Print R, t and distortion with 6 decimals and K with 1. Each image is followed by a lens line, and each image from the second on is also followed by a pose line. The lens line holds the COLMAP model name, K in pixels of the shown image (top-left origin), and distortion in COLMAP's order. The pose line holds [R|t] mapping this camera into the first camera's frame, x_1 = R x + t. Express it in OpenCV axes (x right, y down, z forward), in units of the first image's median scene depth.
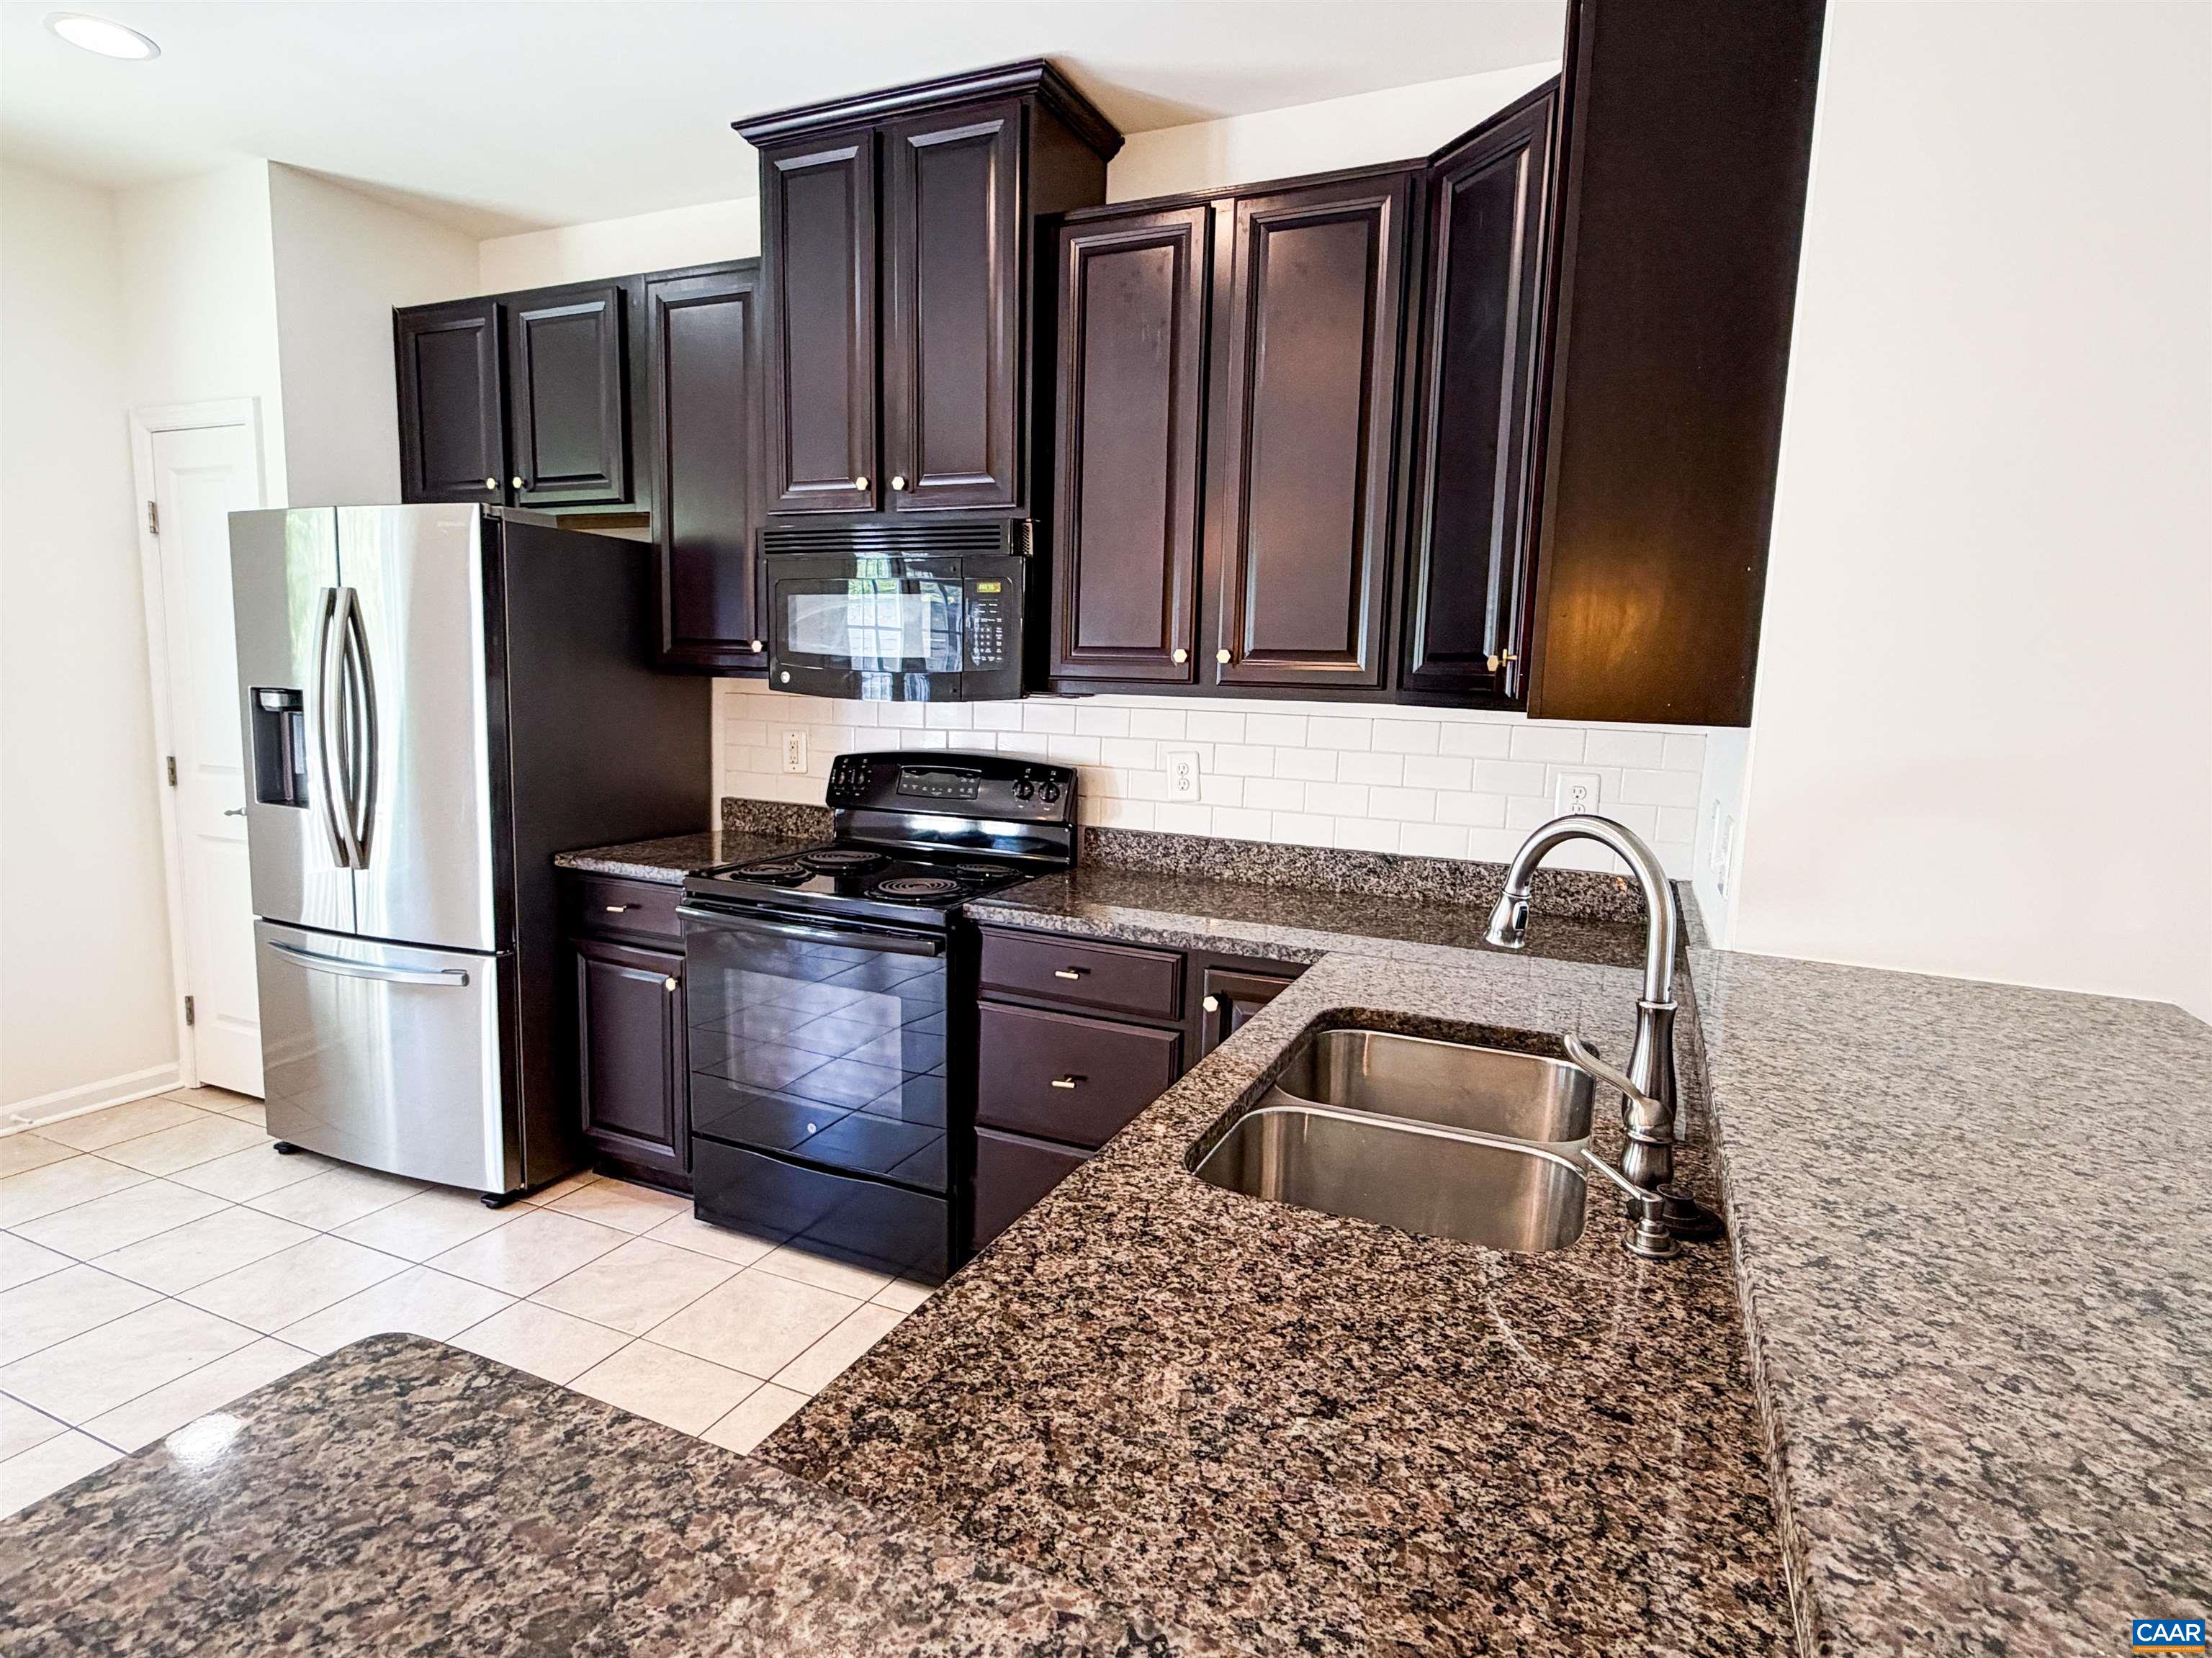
lens RADIAL K [[1171.8, 0, 1108.4], [0, 1171.8, 836.7], [0, 0, 1]] dist [-0.002063, 0.002032]
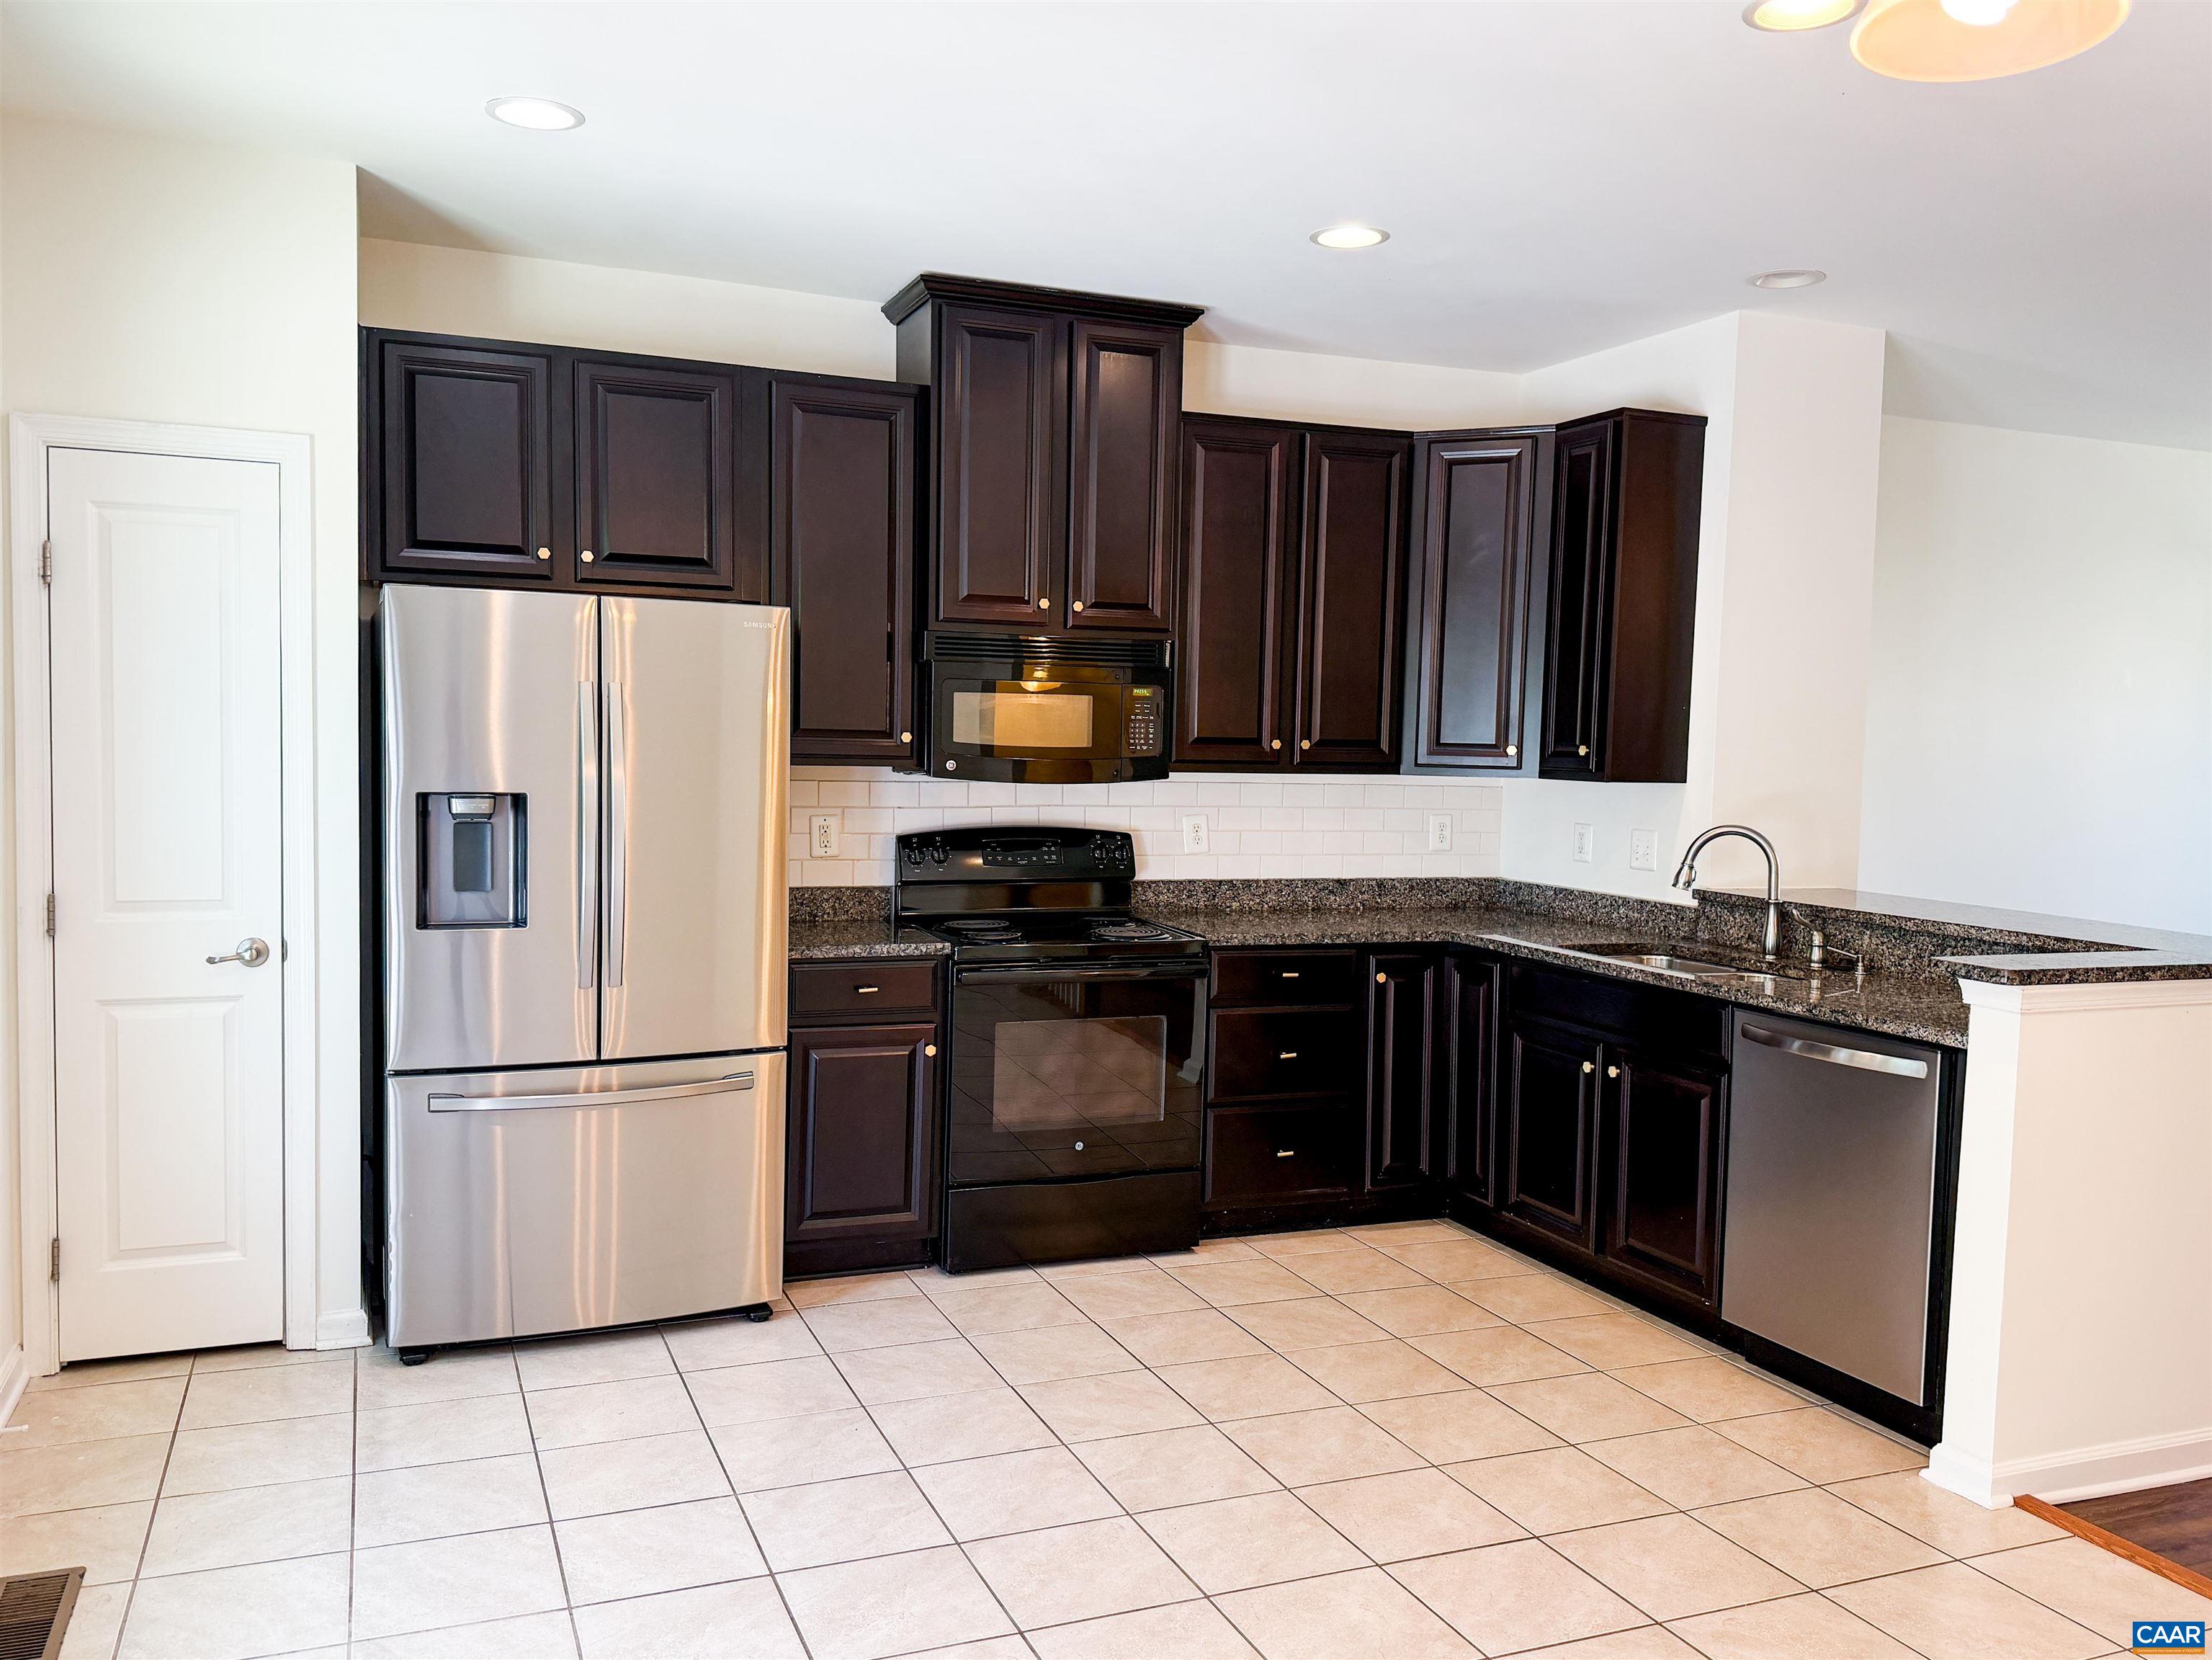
lens RADIAL K [[1760.7, 0, 1098.1], [0, 1760.7, 833.0], [0, 0, 1]] dist [0.015638, -0.001996]
pose [[0.679778, -0.056372, 0.731248, -1.418145], [0.095262, 0.995382, -0.011822, -0.040050], [-0.727205, 0.077696, 0.682009, -0.232942]]
